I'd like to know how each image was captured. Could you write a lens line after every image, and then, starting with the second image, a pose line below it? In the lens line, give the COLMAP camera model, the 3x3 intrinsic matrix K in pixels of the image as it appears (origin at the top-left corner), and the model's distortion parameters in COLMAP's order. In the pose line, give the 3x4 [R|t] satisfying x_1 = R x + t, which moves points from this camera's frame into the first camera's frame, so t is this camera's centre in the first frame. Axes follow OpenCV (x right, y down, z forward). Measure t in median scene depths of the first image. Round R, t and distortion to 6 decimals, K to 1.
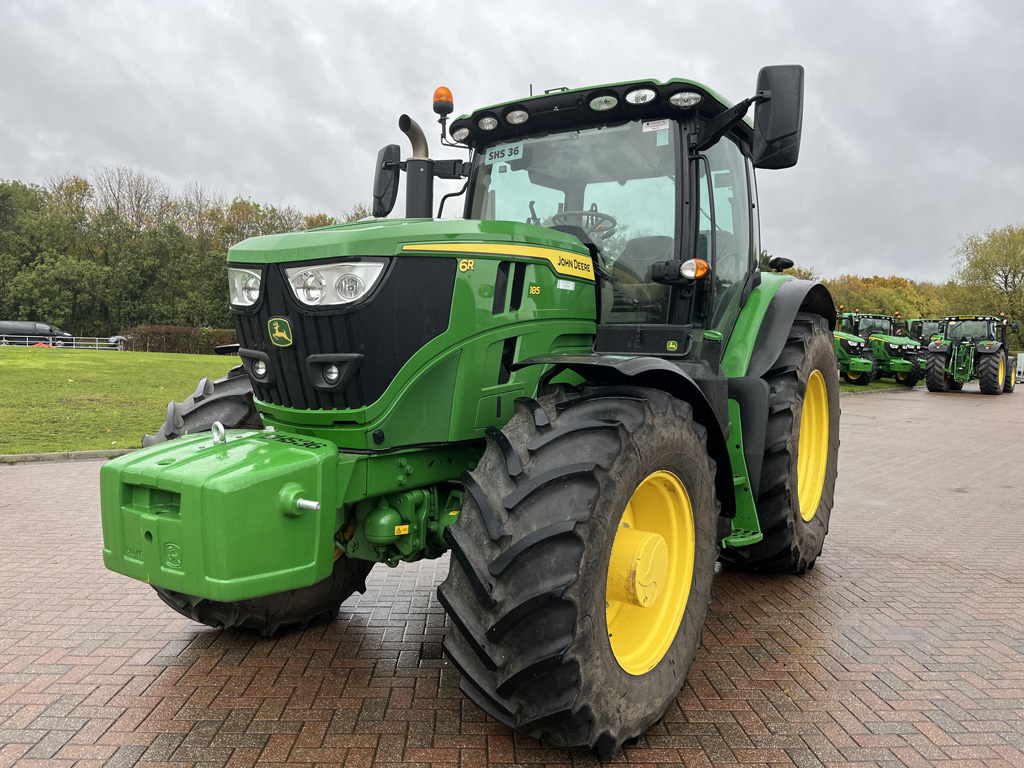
lens RADIAL K [[758.5, 0, 512.0], [0, 758.5, 384.0], [0, 0, 1]] dist [0.035744, 0.001111]
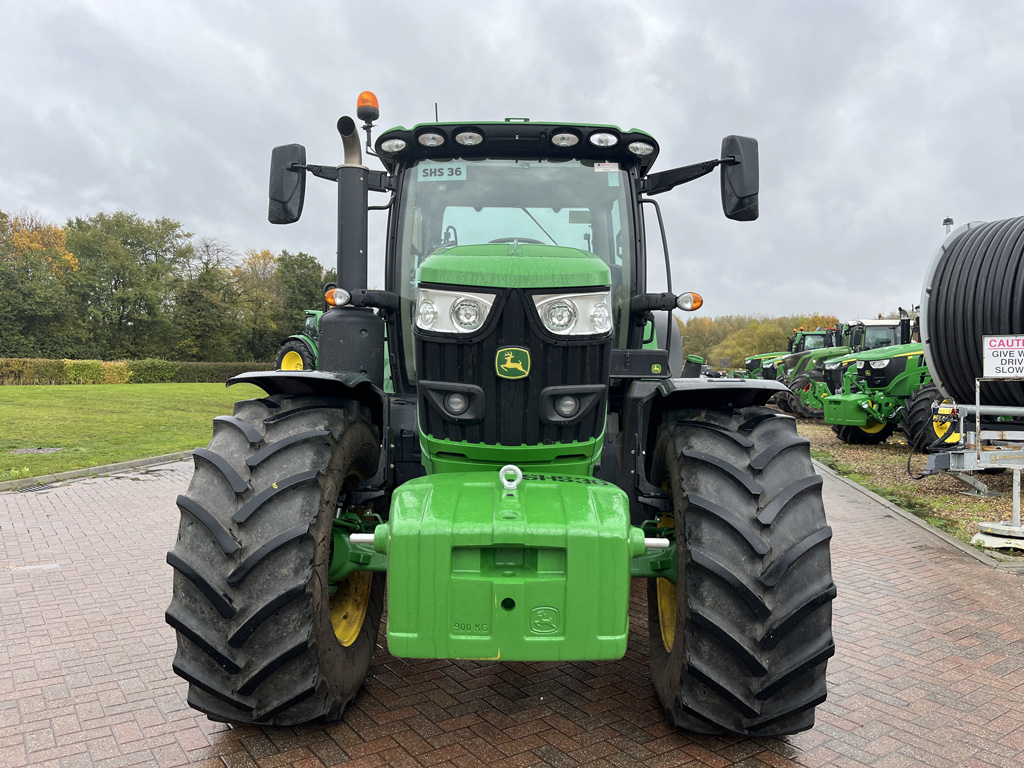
lens RADIAL K [[769.6, 0, 512.0], [0, 769.6, 384.0], [0, 0, 1]] dist [0.026093, -0.001661]
pose [[0.849146, -0.024885, 0.527571, -0.583548], [0.036841, 0.999247, -0.012163, -0.023518], [-0.526871, 0.029765, 0.849424, 0.161685]]
